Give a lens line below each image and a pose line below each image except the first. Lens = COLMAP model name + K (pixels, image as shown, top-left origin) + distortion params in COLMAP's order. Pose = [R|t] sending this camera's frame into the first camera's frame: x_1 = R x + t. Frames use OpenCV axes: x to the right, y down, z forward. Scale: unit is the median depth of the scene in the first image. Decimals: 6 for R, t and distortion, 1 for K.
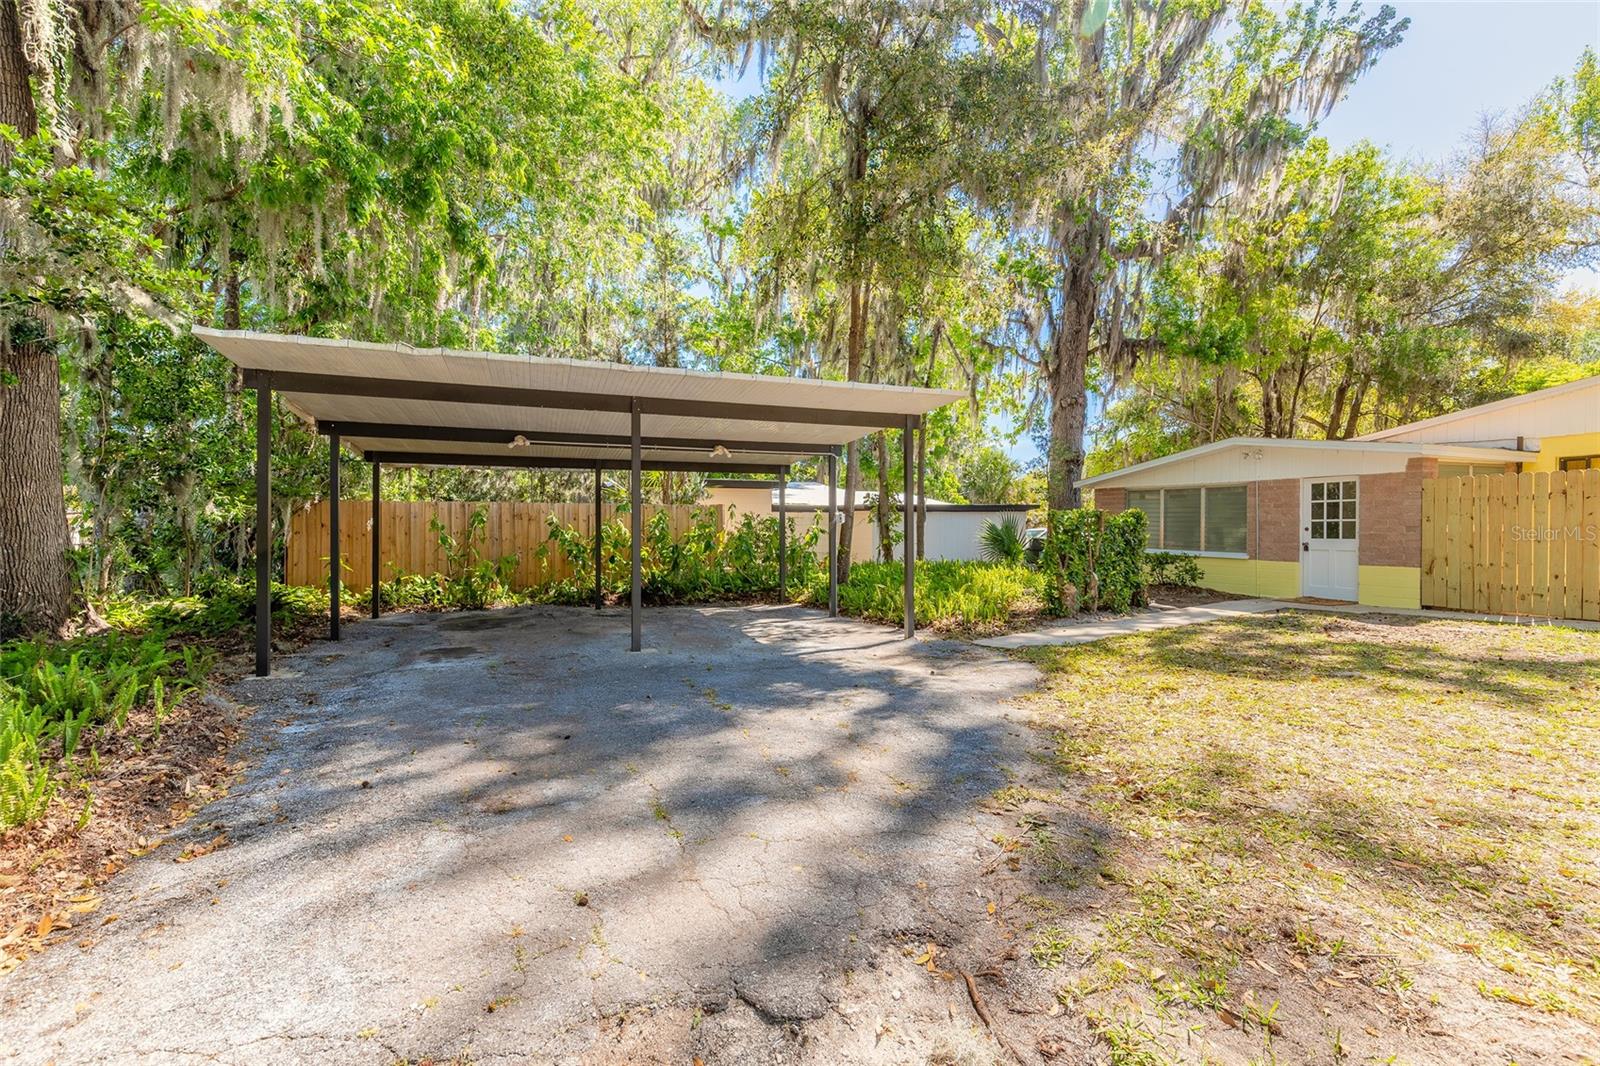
lens RADIAL K [[724.6, 0, 795.1], [0, 724.6, 536.5], [0, 0, 1]] dist [0.010075, -0.003261]
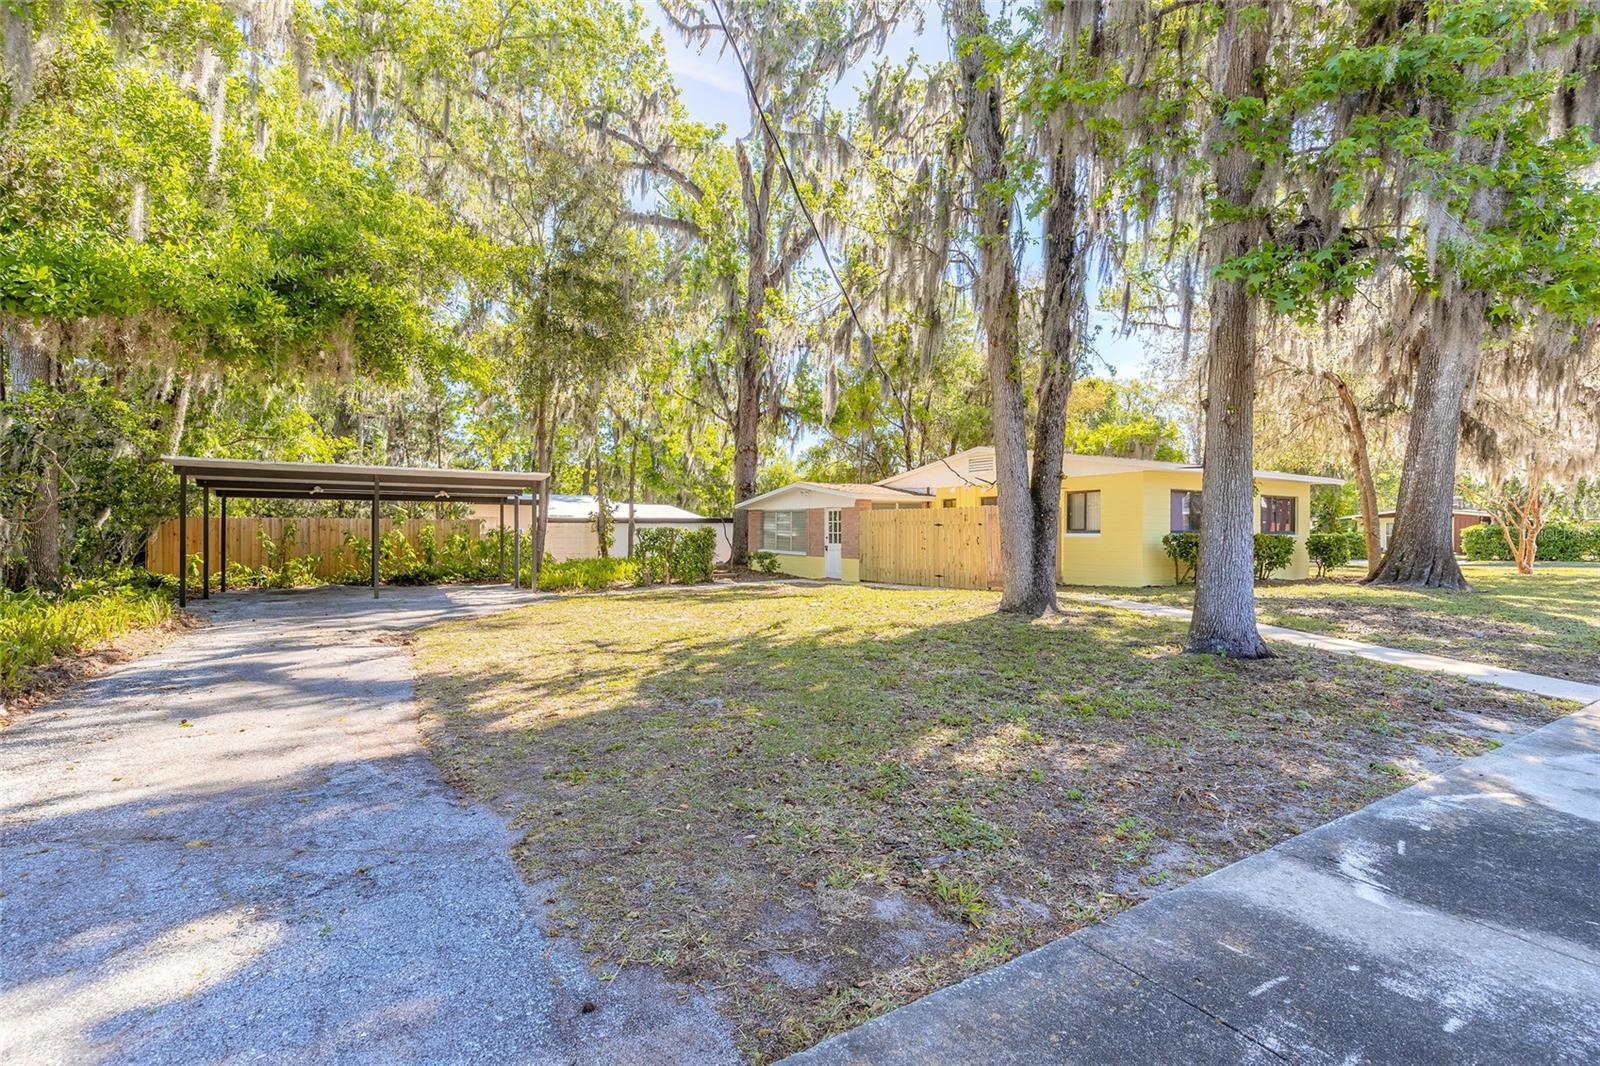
lens RADIAL K [[752.3, 0, 799.8], [0, 752.3, 542.8], [0, 0, 1]] dist [0.006177, -0.000143]
pose [[0.983818, 0.000844, 0.179170, 0.281314], [-0.001465, 0.999993, 0.003333, -0.003559], [-0.179166, -0.003541, 0.983812, -0.638232]]
